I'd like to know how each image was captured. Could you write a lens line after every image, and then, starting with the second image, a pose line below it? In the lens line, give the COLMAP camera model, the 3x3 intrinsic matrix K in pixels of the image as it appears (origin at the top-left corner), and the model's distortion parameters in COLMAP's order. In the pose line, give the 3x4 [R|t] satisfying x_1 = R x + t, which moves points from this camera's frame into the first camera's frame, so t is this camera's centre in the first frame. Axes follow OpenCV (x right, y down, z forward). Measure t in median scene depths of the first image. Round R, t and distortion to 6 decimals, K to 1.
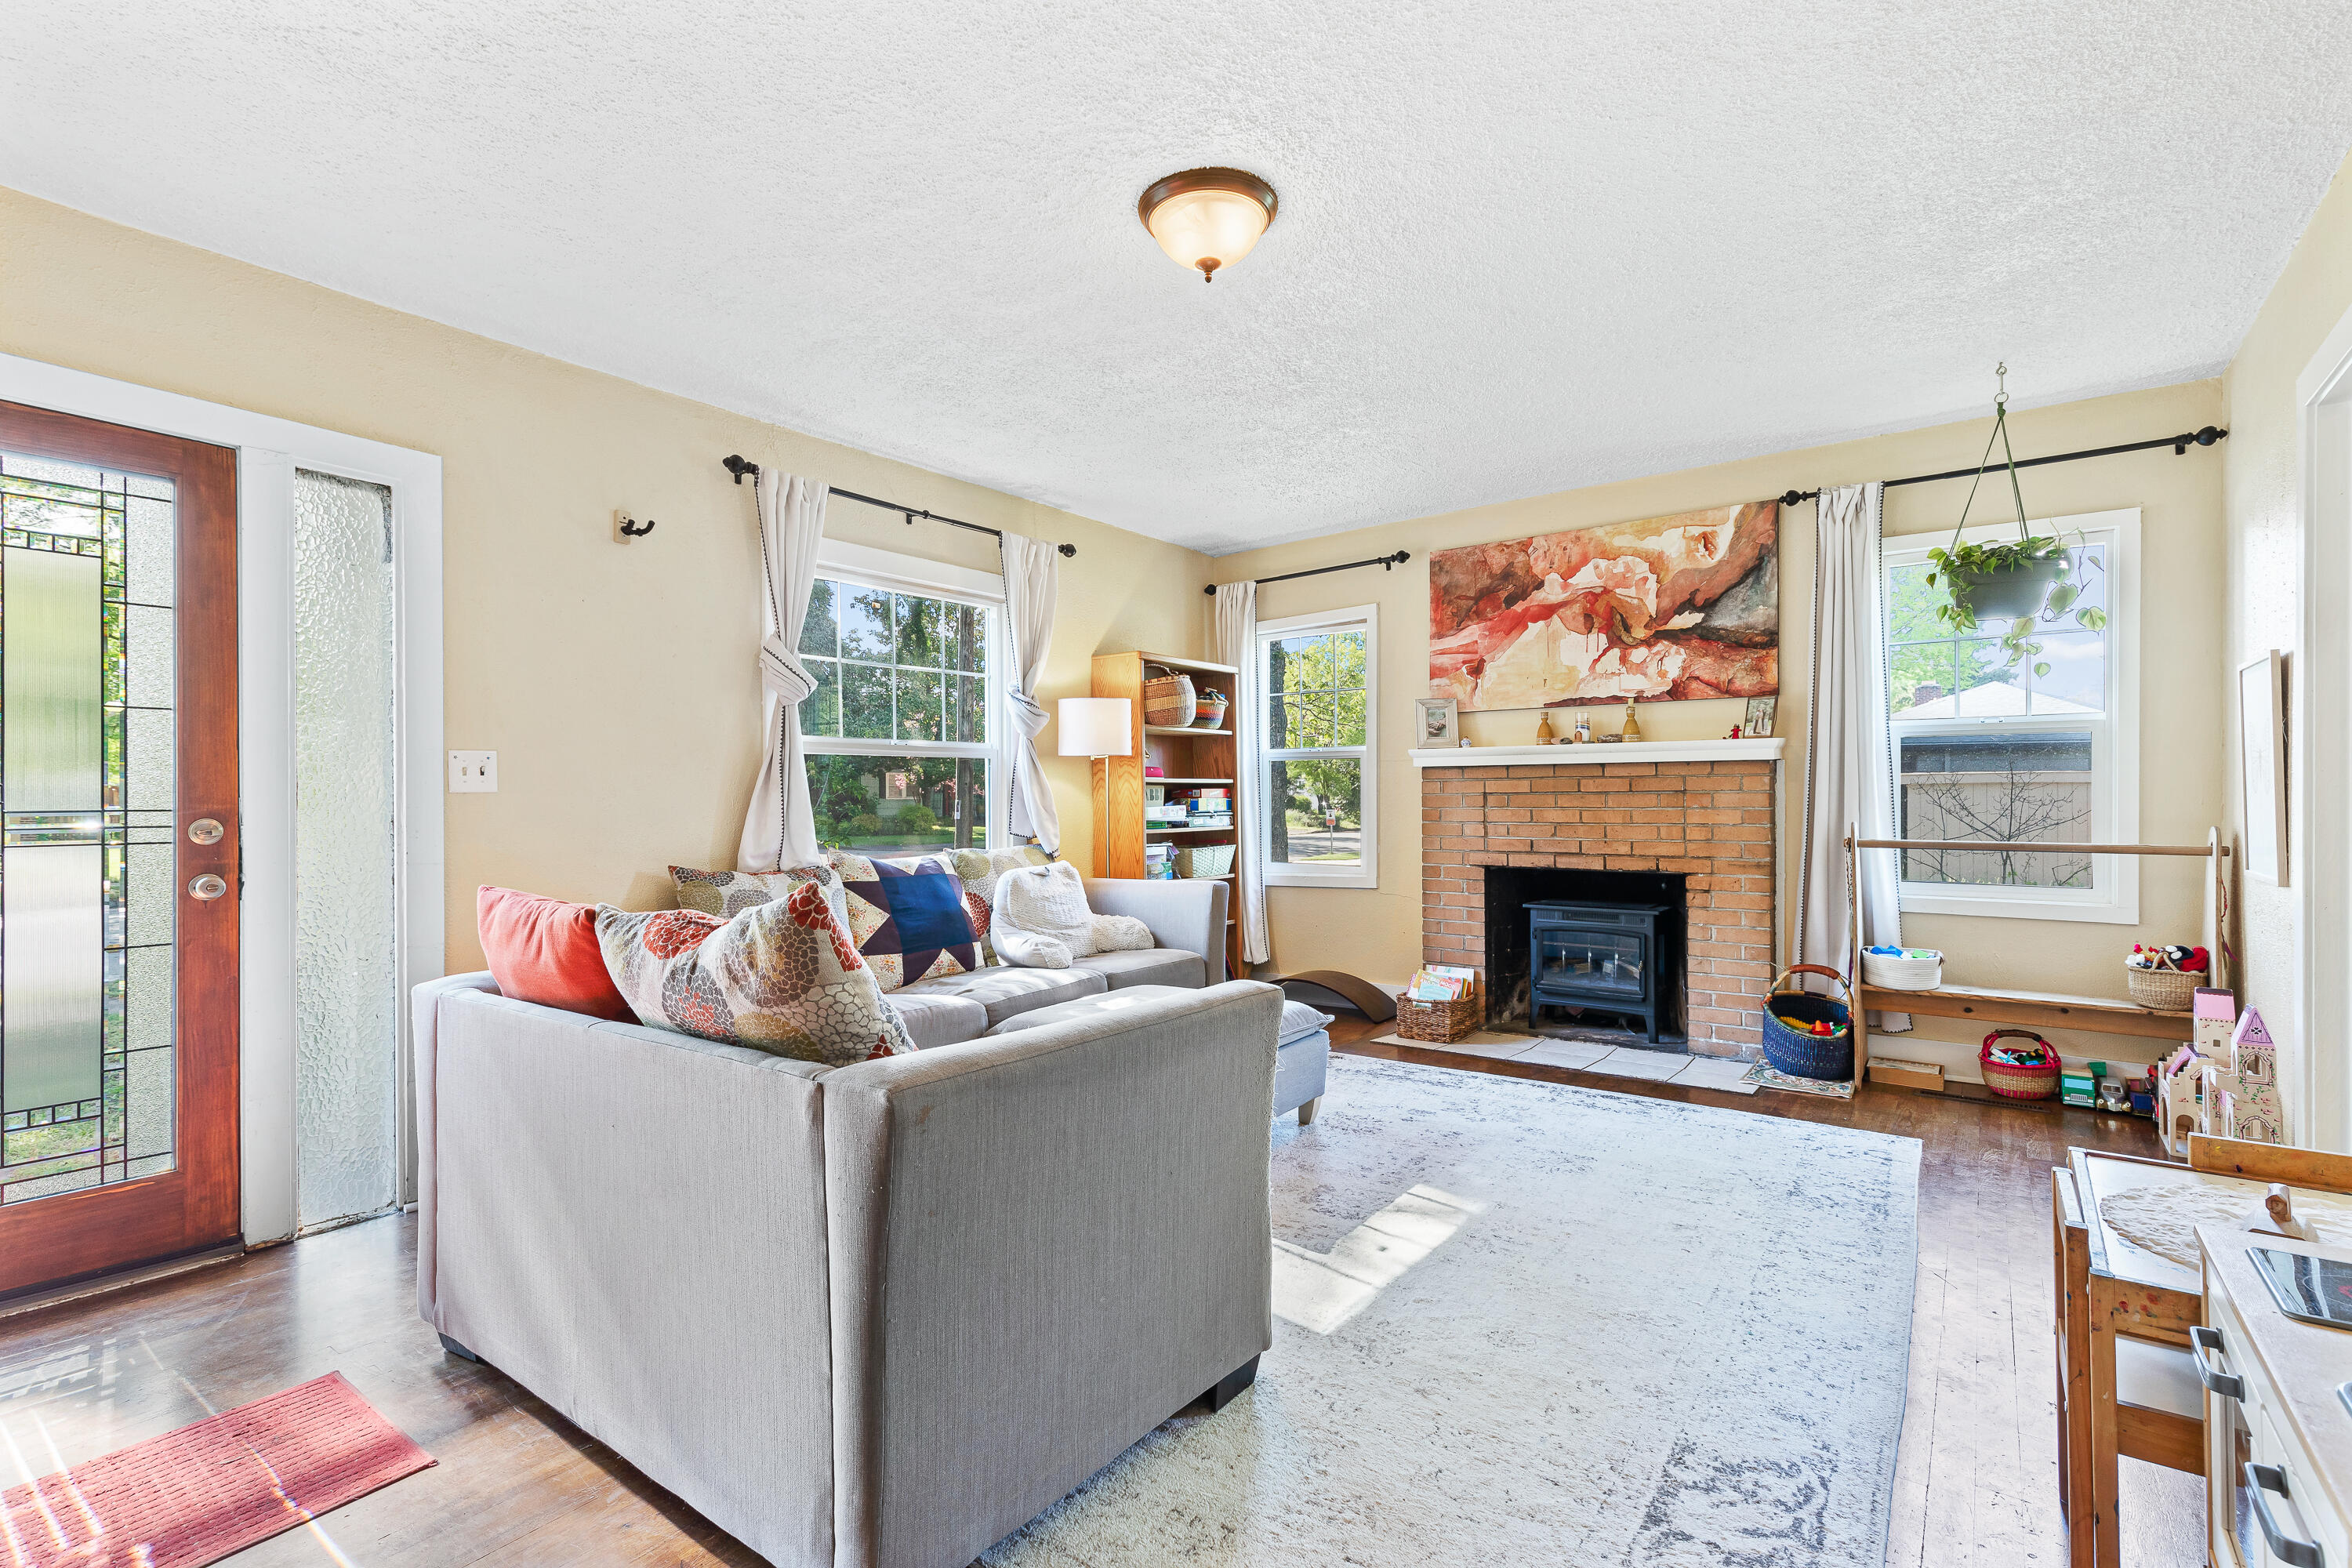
lens RADIAL K [[1074.4, 0, 1182.2], [0, 1074.4, 803.5], [0, 0, 1]] dist [0.013312, -0.004162]
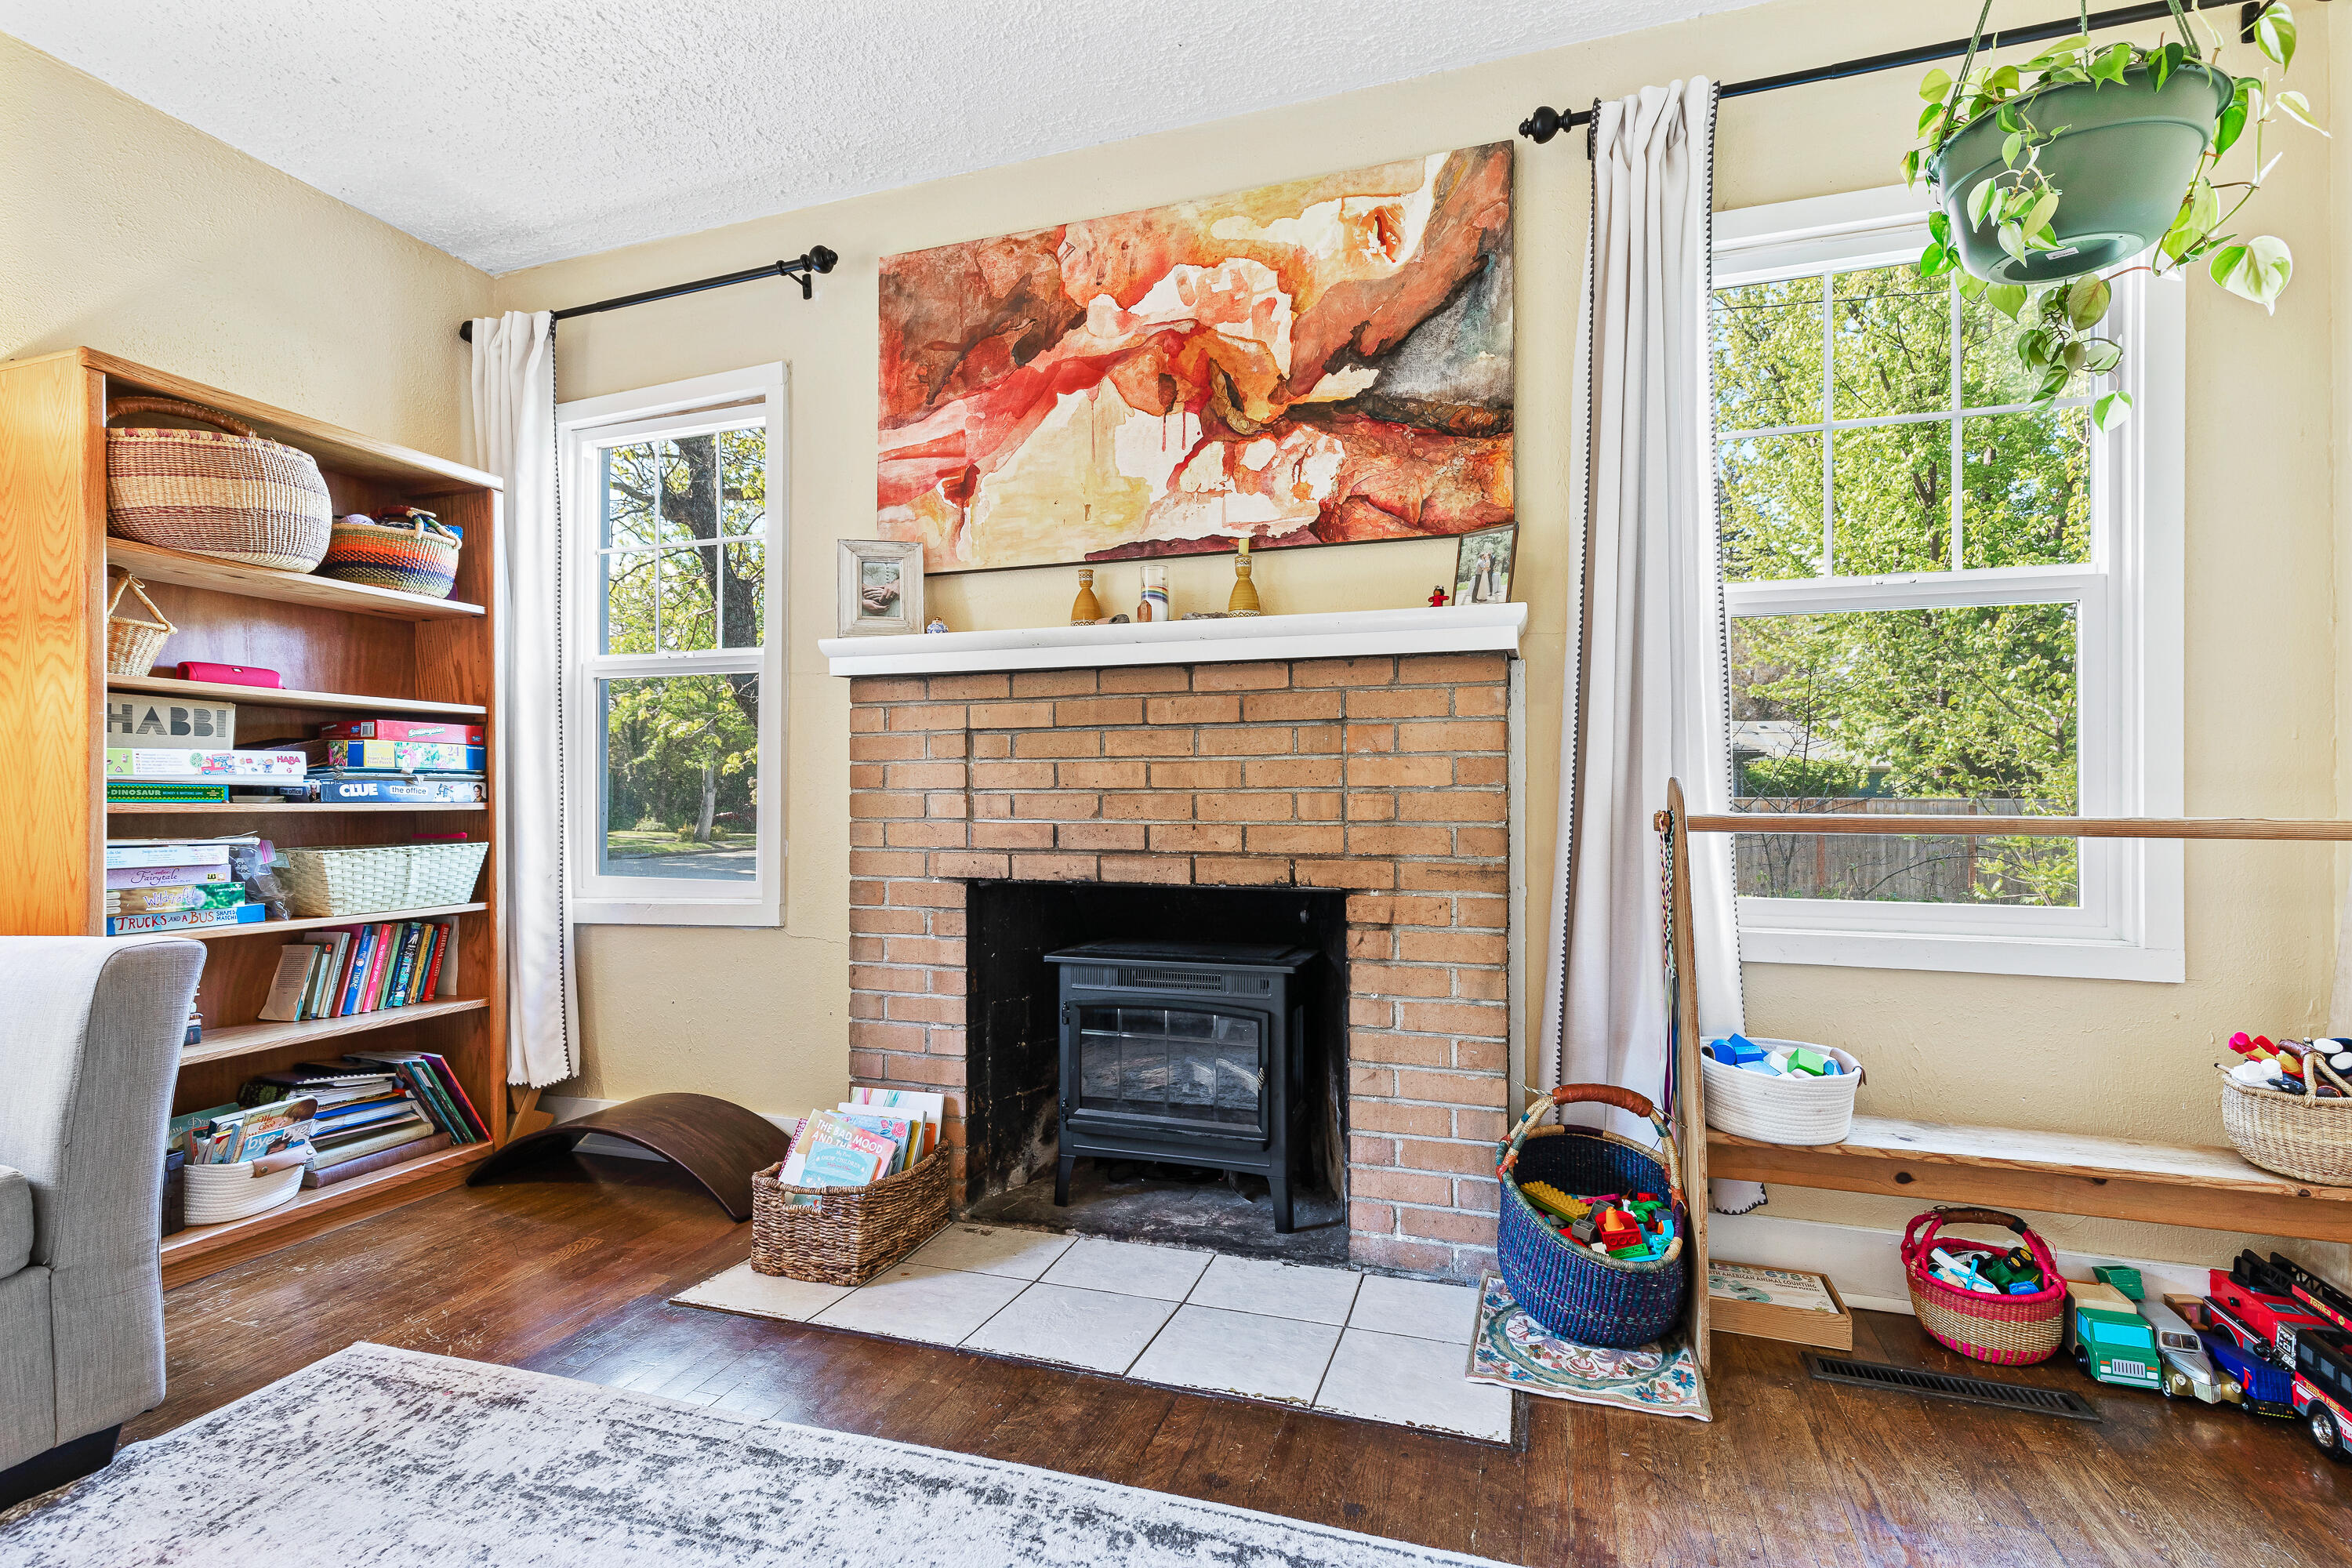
lens RADIAL K [[1074.4, 0, 1182.2], [0, 1074.4, 791.4], [0, 0, 1]] dist [0.013312, -0.004162]
pose [[0.950049, 0.008878, 0.311973, 0.238257], [-0.003538, 0.999837, -0.017681, 0.028450], [-0.312079, 0.015694, 0.949926, 0.544767]]
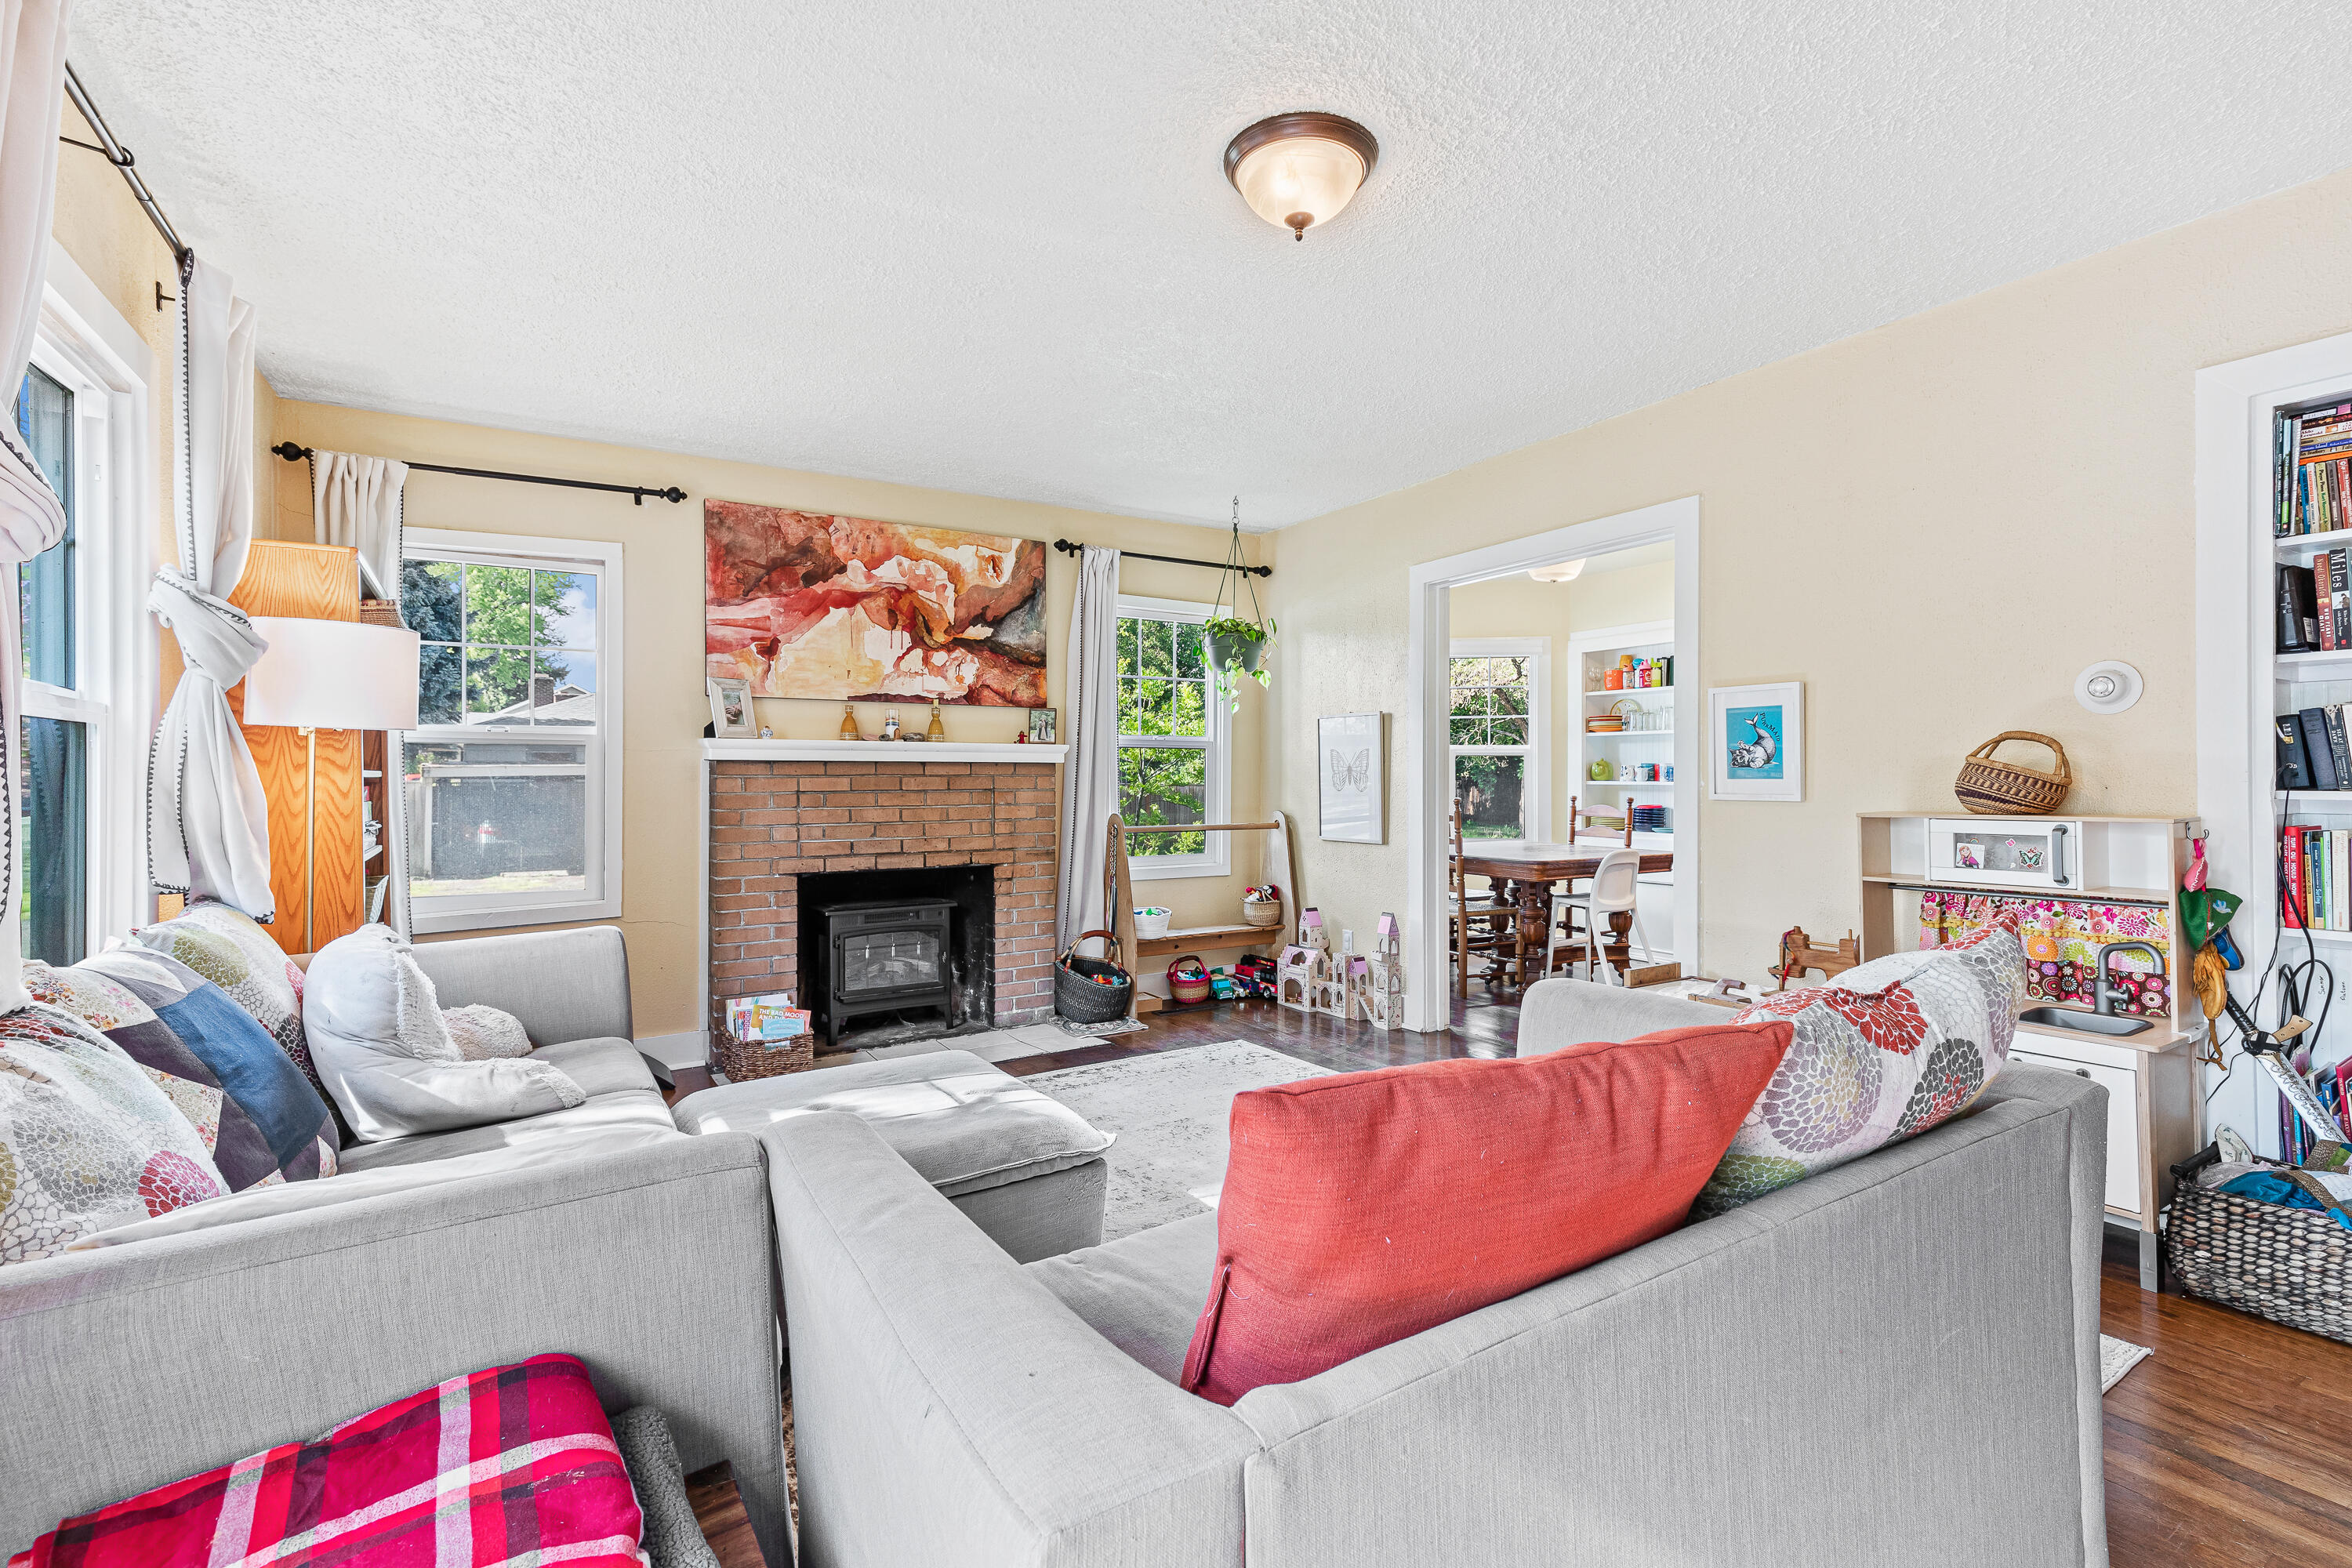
lens RADIAL K [[1074.4, 0, 1206.8], [0, 1074.4, 777.4], [0, 0, 1]] dist [0.013312, -0.004162]
pose [[0.342837, 0.001894, 0.939393, -0.468454], [0.003219, 0.999990, -0.003191, -0.018857], [-0.939389, 0.004118, 0.342828, 0.407299]]
